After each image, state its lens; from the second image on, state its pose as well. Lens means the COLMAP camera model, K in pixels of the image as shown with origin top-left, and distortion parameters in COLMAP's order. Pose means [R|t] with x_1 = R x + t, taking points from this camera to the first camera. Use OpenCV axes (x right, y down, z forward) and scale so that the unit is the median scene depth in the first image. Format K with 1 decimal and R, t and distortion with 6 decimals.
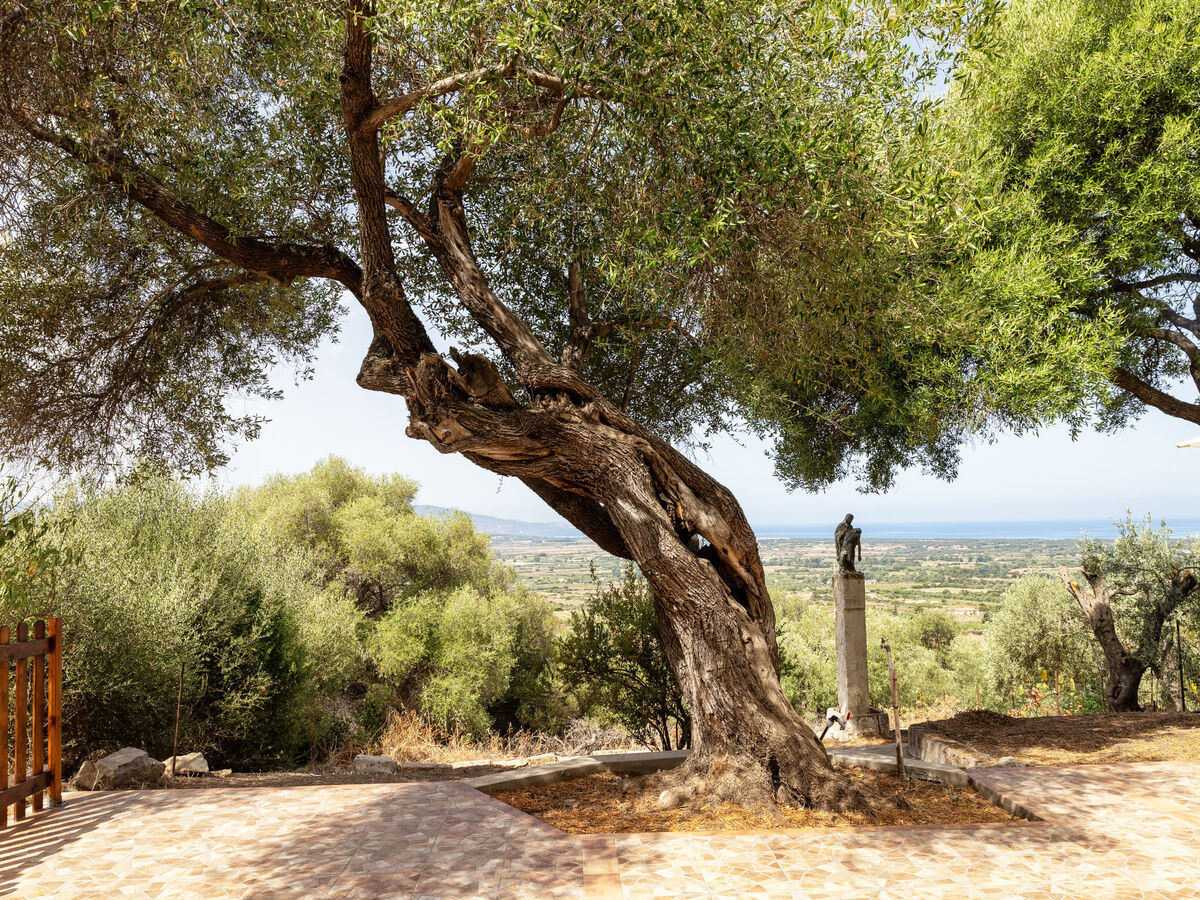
lens RADIAL K [[938.5, 0, 601.7], [0, 938.5, 450.3], [0, 0, 1]] dist [0.006836, 0.006862]
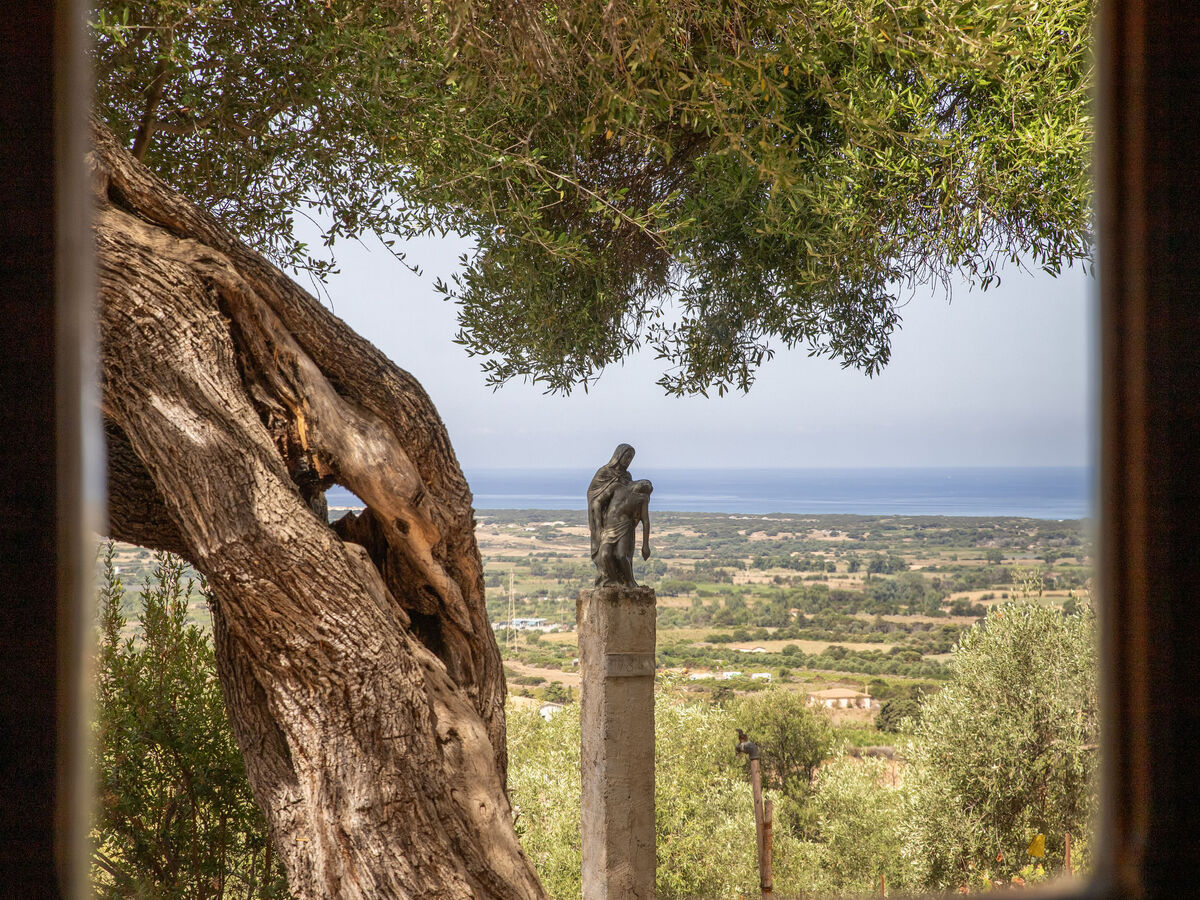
lens RADIAL K [[2604.1, 0, 599.4], [0, 2604.1, 448.9], [0, 0, 1]] dist [0.412783, 0.000000]
pose [[0.962020, 0.018336, 0.272363, -0.089006], [-0.037796, 0.997078, 0.066377, -0.006766], [-0.270350, -0.074150, 0.959902, -0.124783]]
